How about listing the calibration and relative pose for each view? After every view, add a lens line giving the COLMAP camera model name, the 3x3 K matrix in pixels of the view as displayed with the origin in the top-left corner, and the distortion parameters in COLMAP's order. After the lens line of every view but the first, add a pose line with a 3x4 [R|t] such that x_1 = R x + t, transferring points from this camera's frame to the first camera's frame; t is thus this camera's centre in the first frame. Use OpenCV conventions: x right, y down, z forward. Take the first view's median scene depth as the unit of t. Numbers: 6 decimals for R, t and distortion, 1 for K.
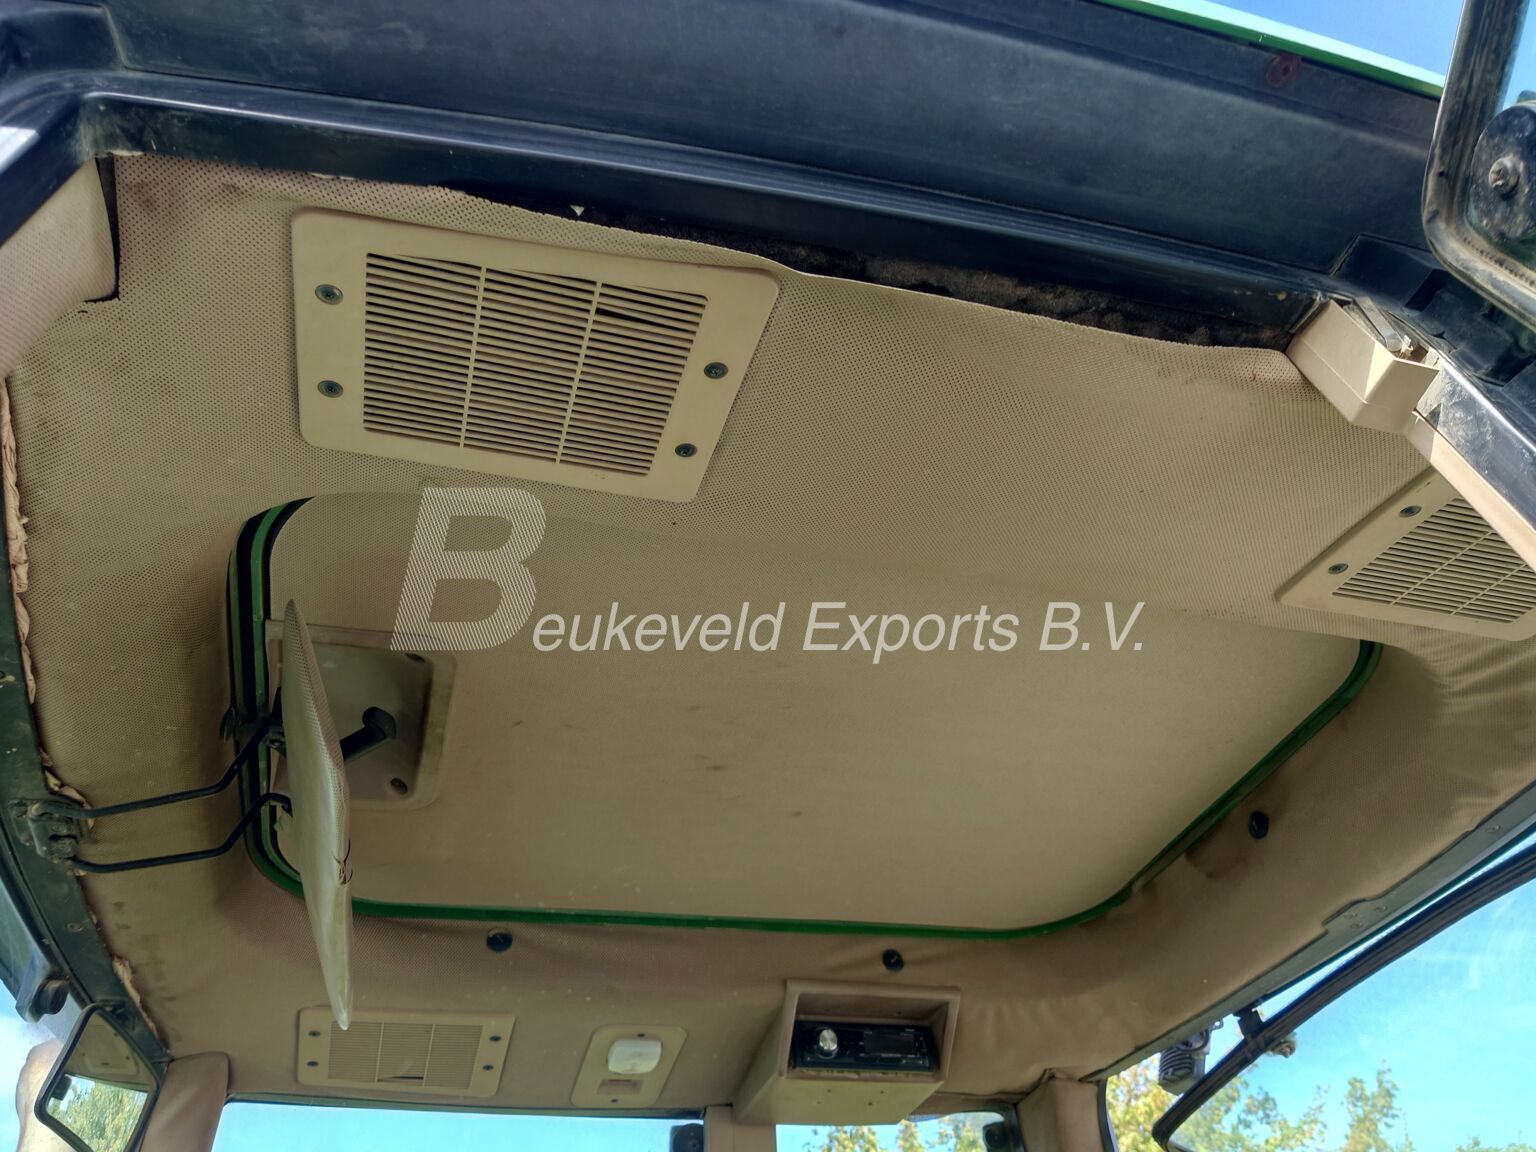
lens RADIAL K [[1131.6, 0, 768.8], [0, 1131.6, 575.5], [0, 0, 1]] dist [-0.006560, 0.011324]
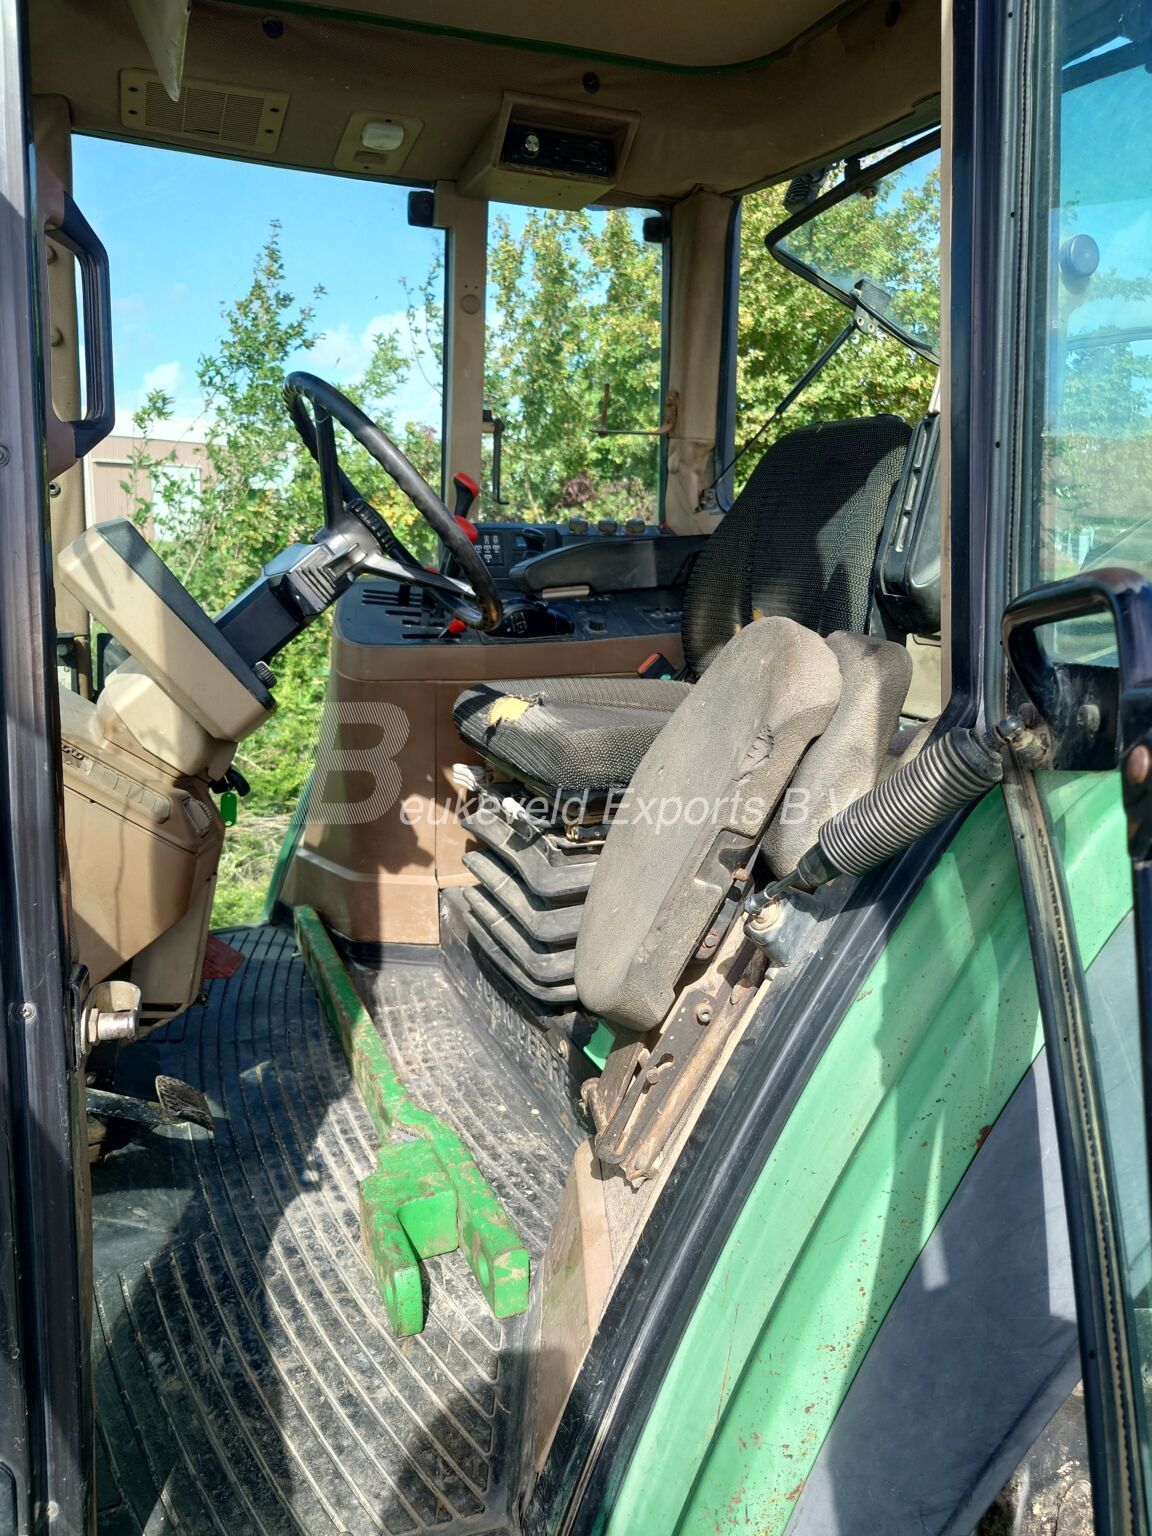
lens RADIAL K [[1131.6, 0, 576.5], [0, 1131.6, 768.0], [0, 0, 1]] dist [-0.006560, 0.011324]
pose [[0.991277, 0.066990, 0.113497, 0.003042], [-0.131099, 0.589451, 0.797095, -0.208295], [-0.013503, -0.805021, 0.593092, -0.351820]]
